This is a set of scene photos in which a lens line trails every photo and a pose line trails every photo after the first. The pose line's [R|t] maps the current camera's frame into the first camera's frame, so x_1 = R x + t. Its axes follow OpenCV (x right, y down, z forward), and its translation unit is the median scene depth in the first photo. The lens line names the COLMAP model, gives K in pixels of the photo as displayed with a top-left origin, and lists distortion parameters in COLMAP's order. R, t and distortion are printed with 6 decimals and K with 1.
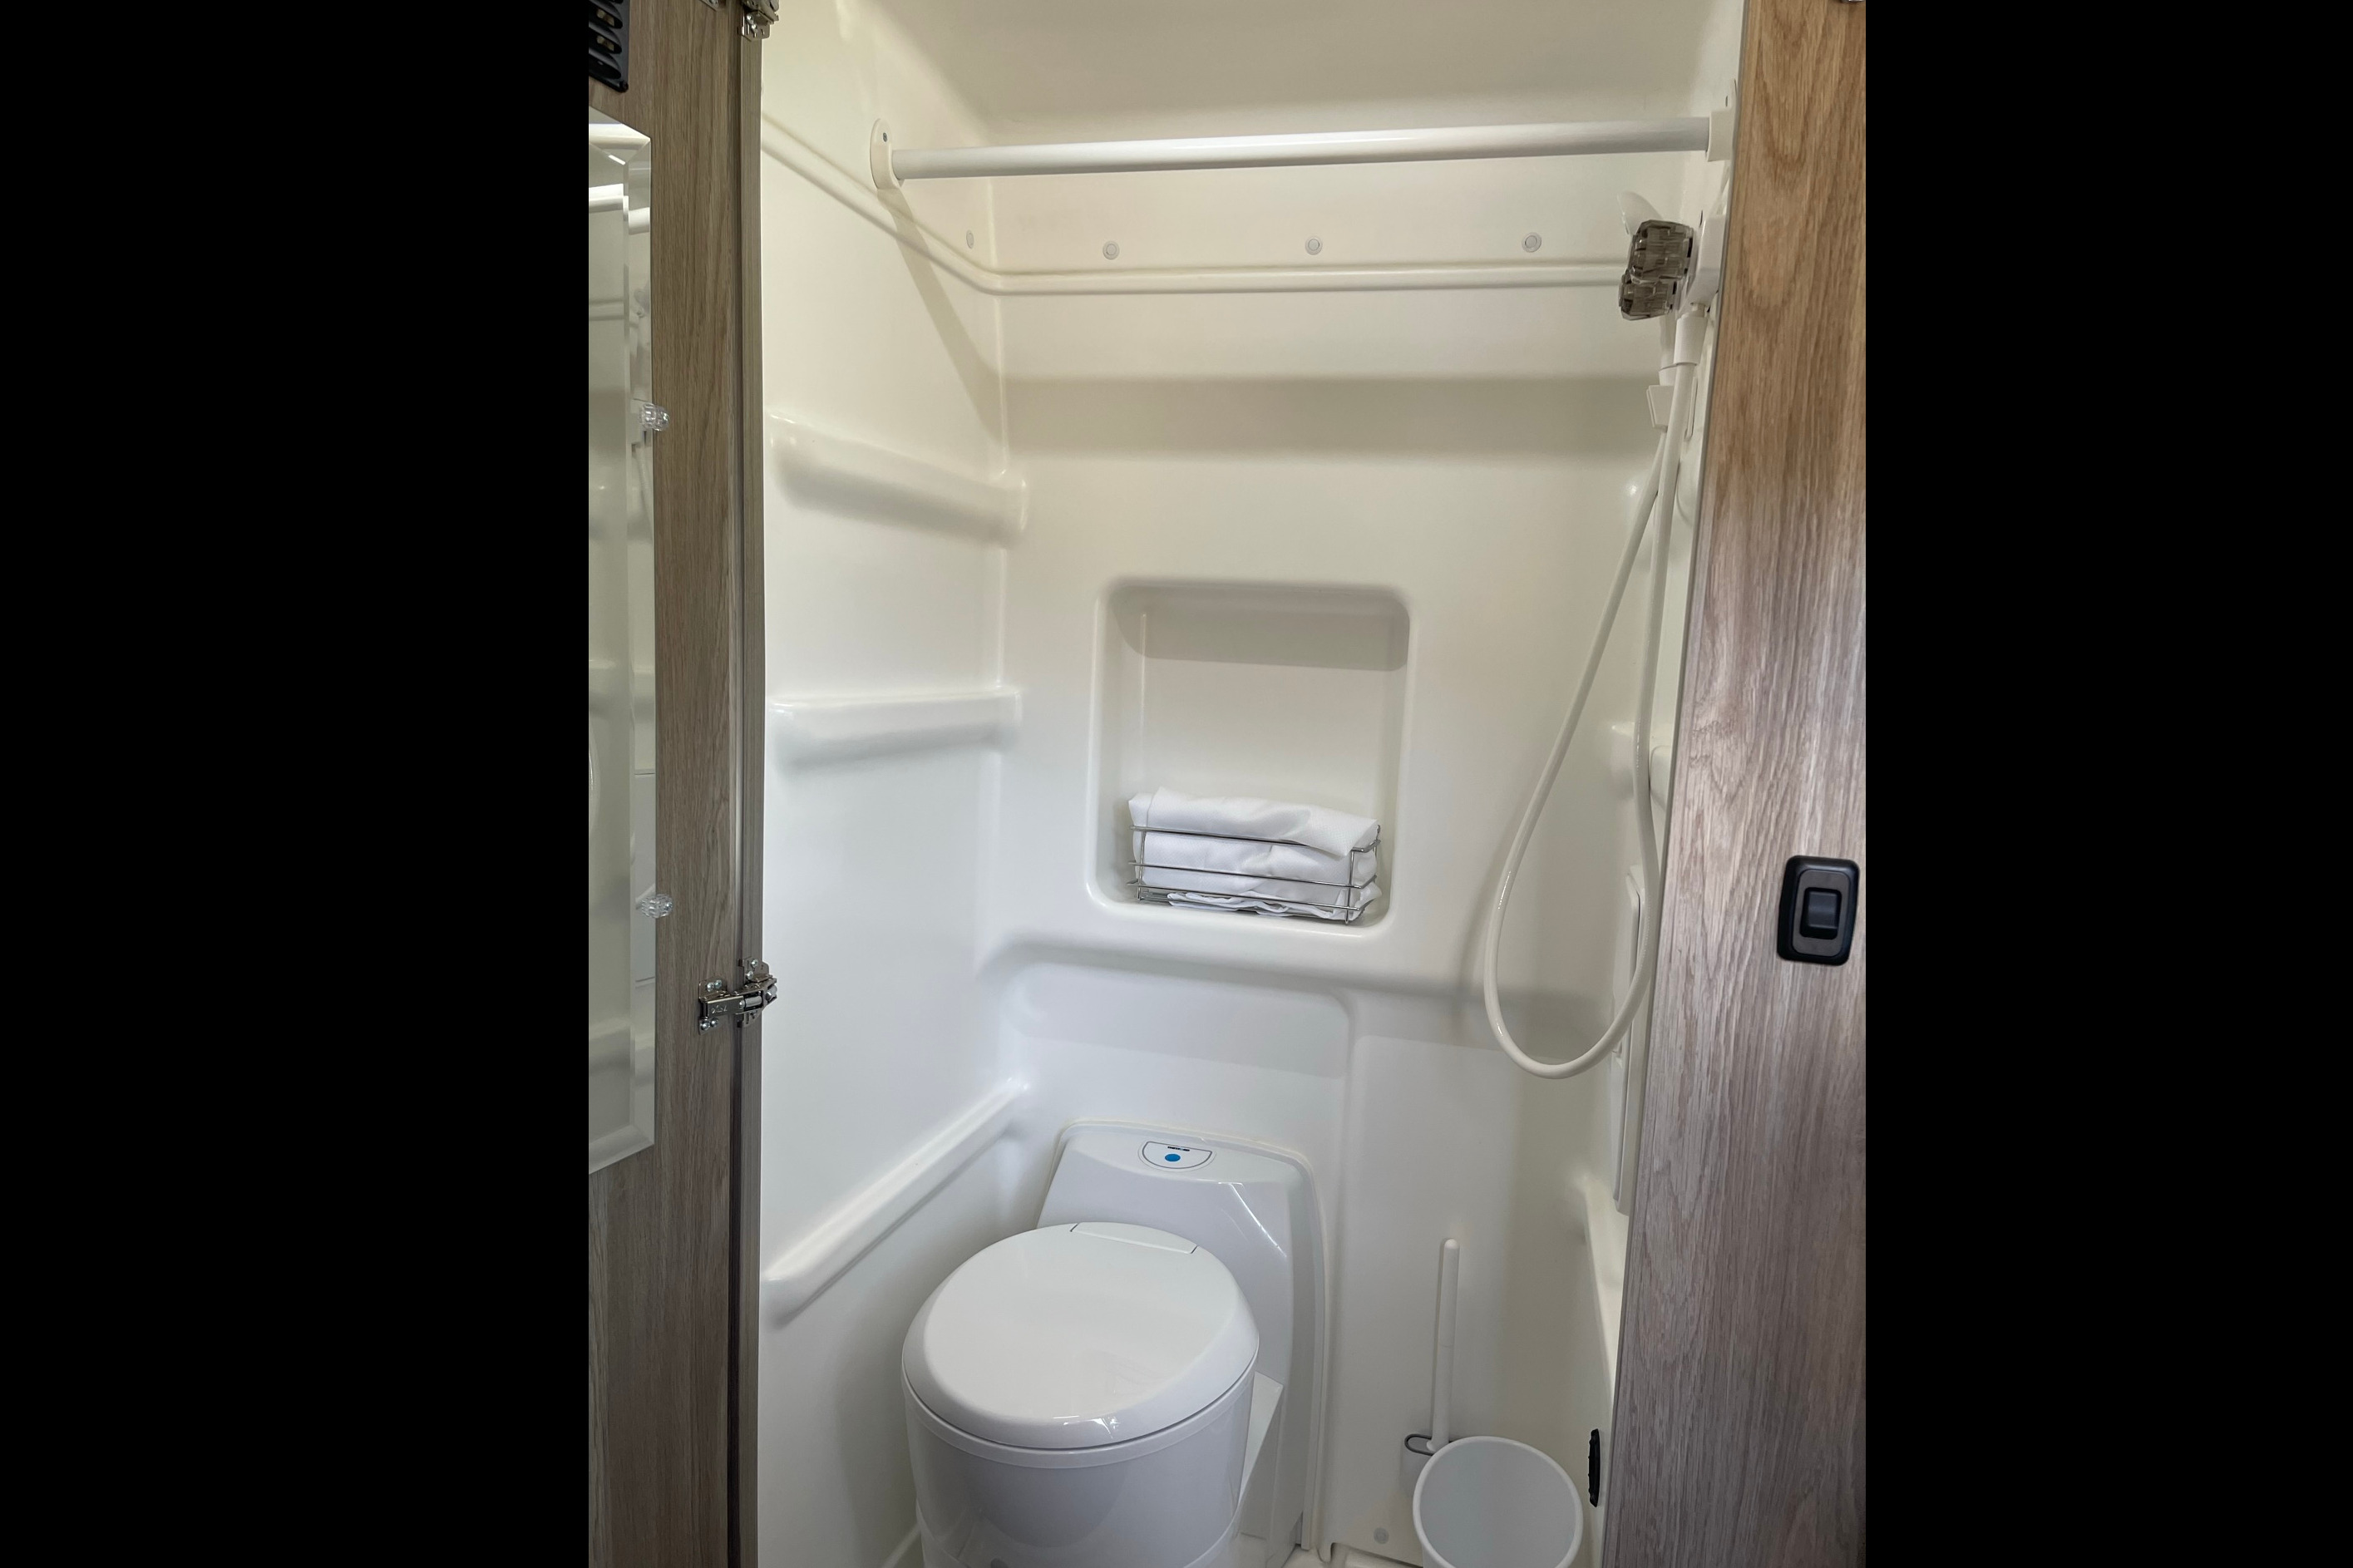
lens RADIAL K [[1293.9, 0, 1237.7], [0, 1293.9, 788.6], [0, 0, 1]] dist [0.057077, -0.075578]
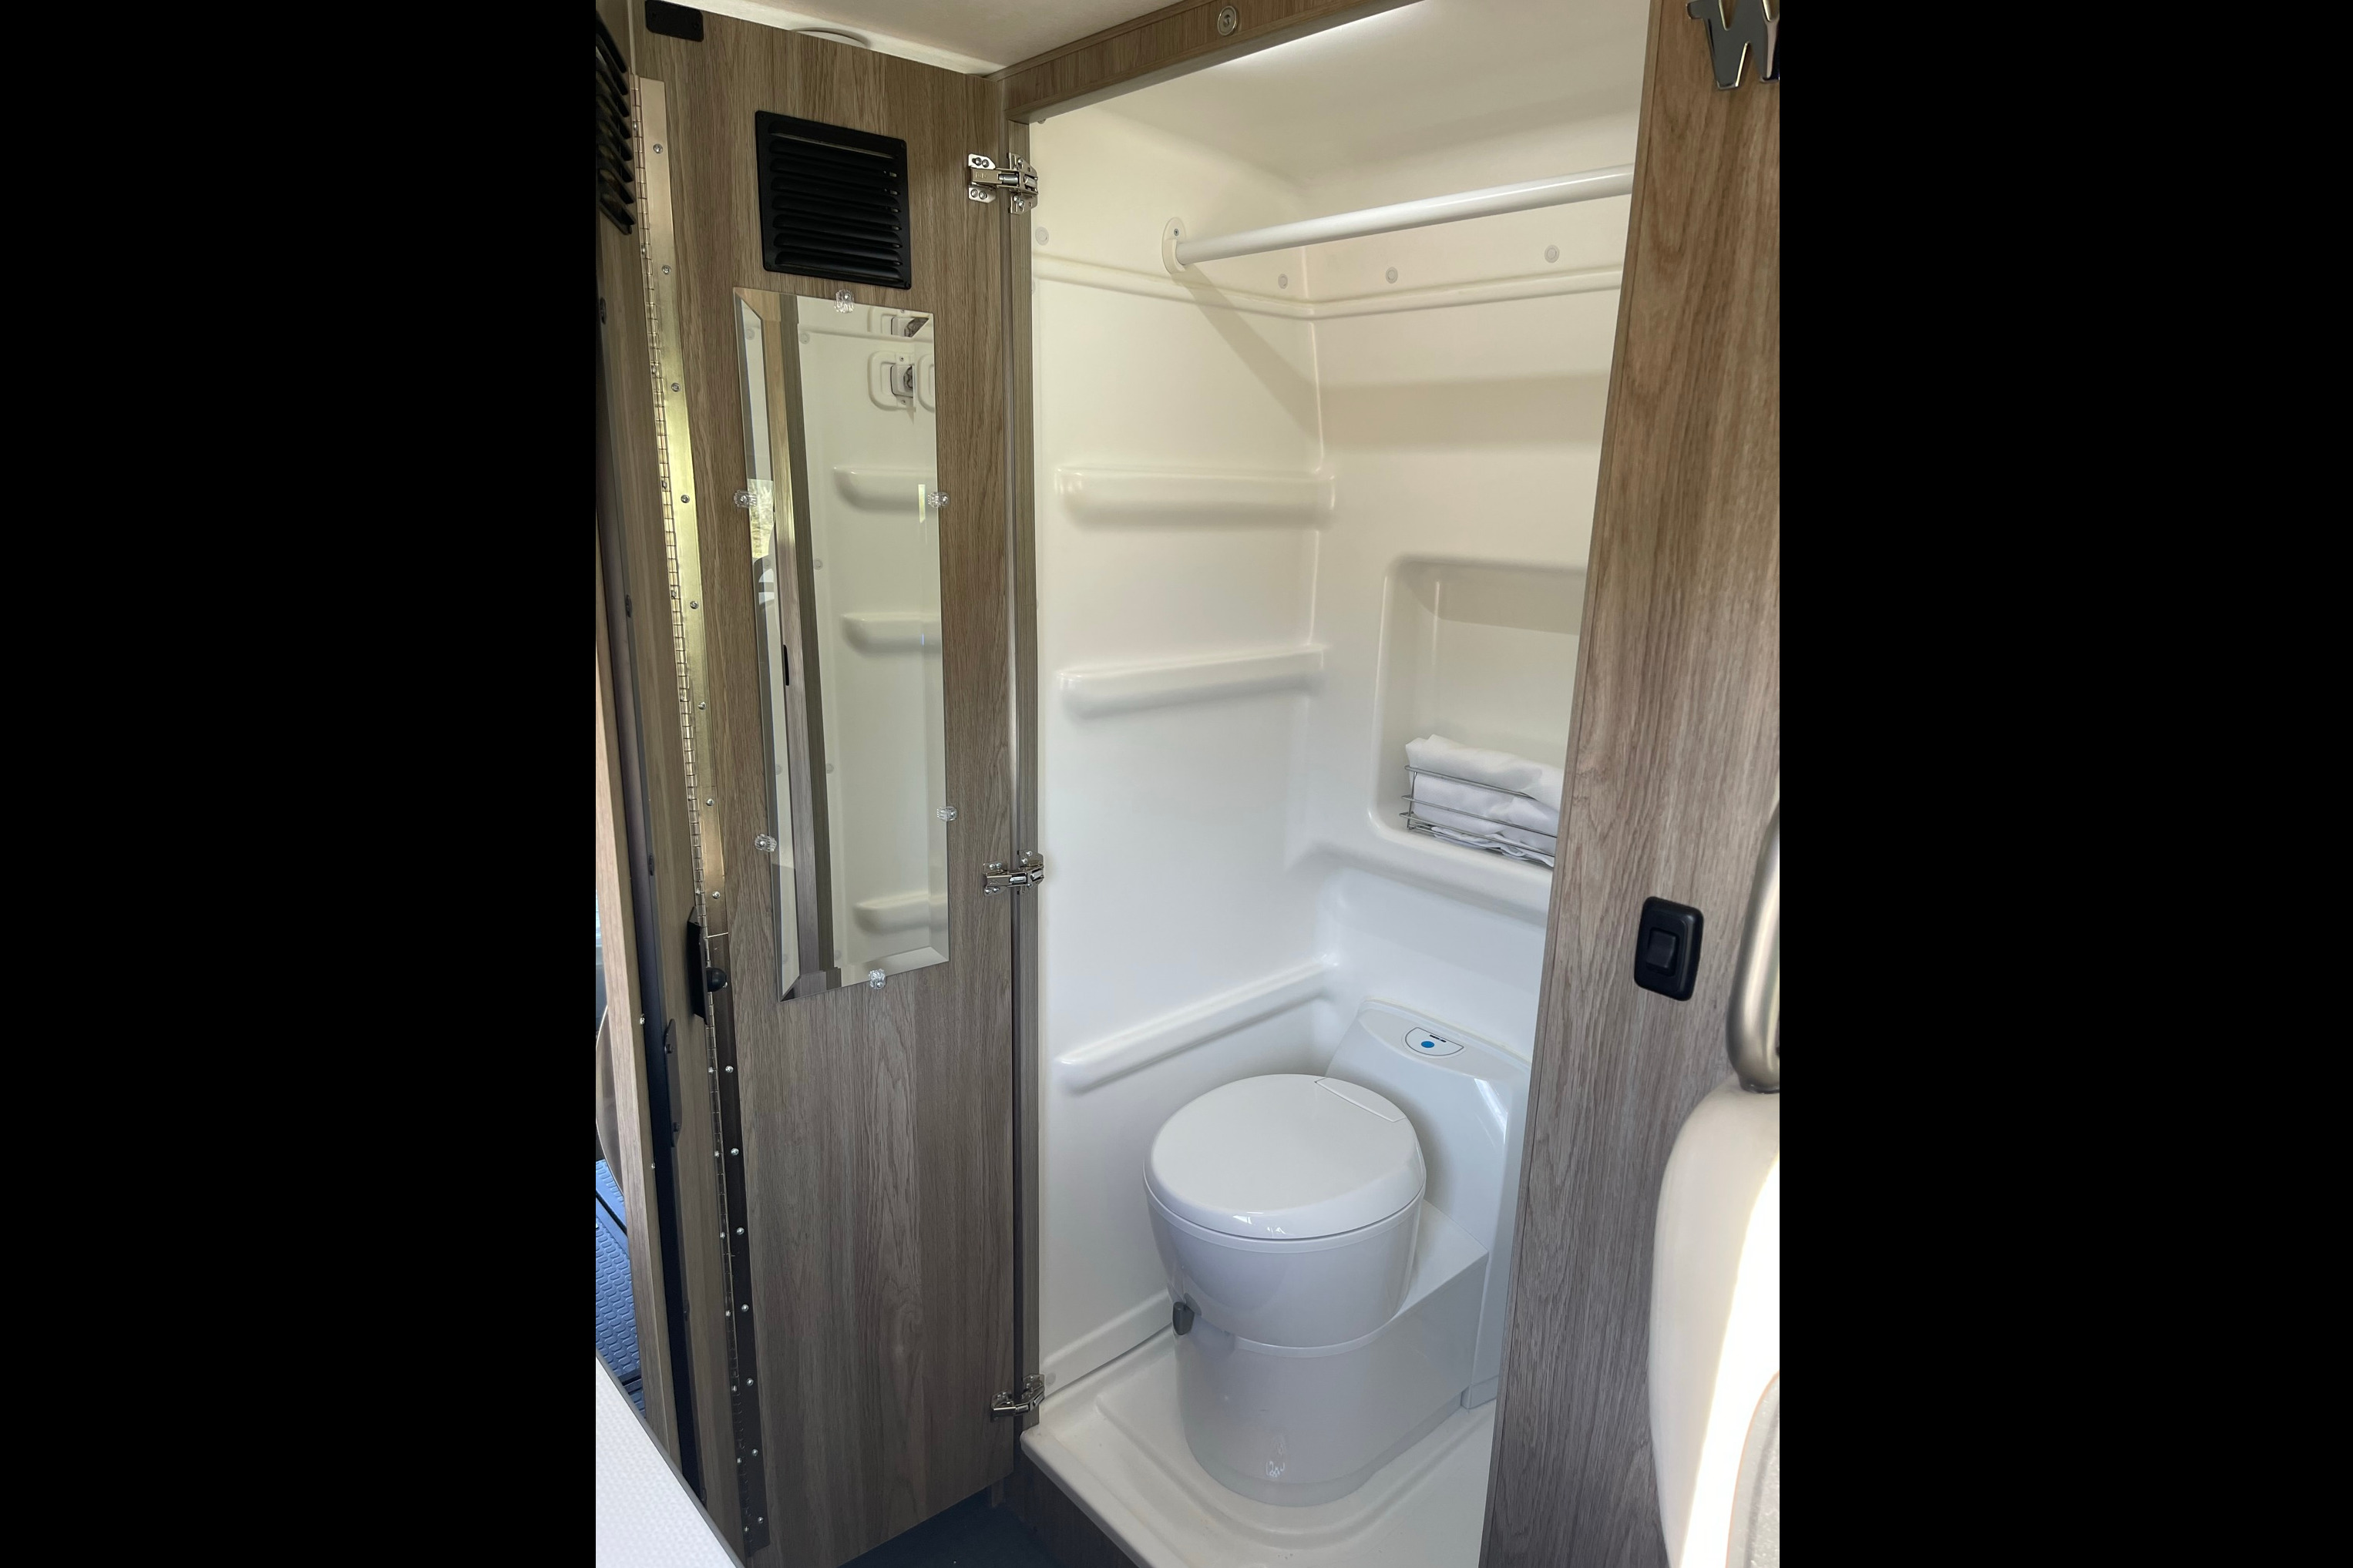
lens RADIAL K [[1203.8, 0, 1176.5], [0, 1203.8, 784.0], [0, 0, 1]] dist [0.020628, -0.000297]
pose [[0.841628, 0.101613, -0.530412, 0.573685], [-0.044103, 0.991791, 0.120020, -0.136725], [0.538253, -0.077619, 0.839201, -0.061775]]
